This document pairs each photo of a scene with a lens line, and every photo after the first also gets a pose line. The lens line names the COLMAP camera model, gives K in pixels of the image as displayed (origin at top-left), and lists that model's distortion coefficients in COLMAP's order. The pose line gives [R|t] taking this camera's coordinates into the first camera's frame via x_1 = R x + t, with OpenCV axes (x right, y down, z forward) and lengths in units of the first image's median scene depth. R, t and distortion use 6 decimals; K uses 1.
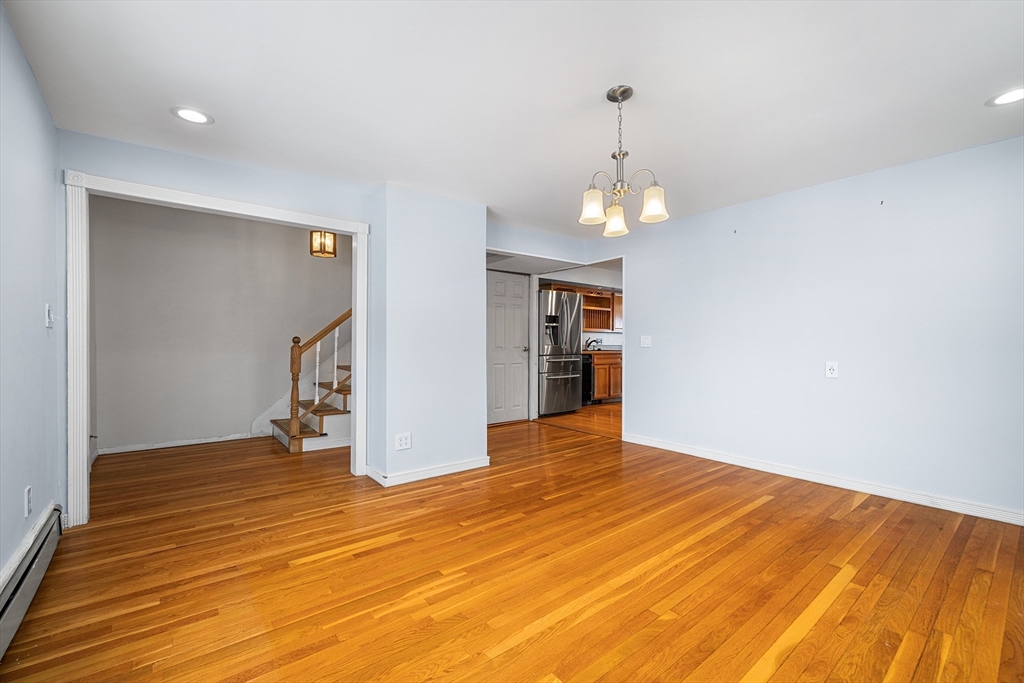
lens RADIAL K [[431.4, 0, 508.3], [0, 431.4, 339.2], [0, 0, 1]] dist [0.000850, 0.000141]
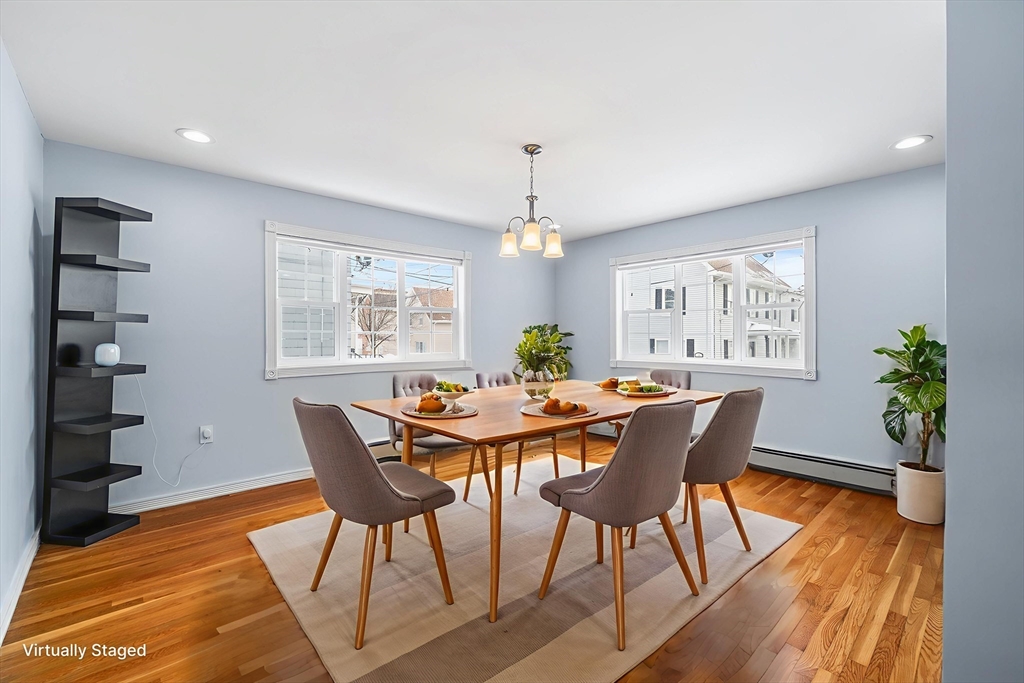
lens RADIAL K [[430.0, 0, 512.0], [0, 430.0, 341.5], [0, 0, 1]] dist [-0.000752, -0.000119]
pose [[-0.997327, -0.003509, -0.072989, 0.308113], [-0.003683, 0.999991, 0.002249, -0.005029], [0.072981, 0.002512, -0.997330, 1.715651]]
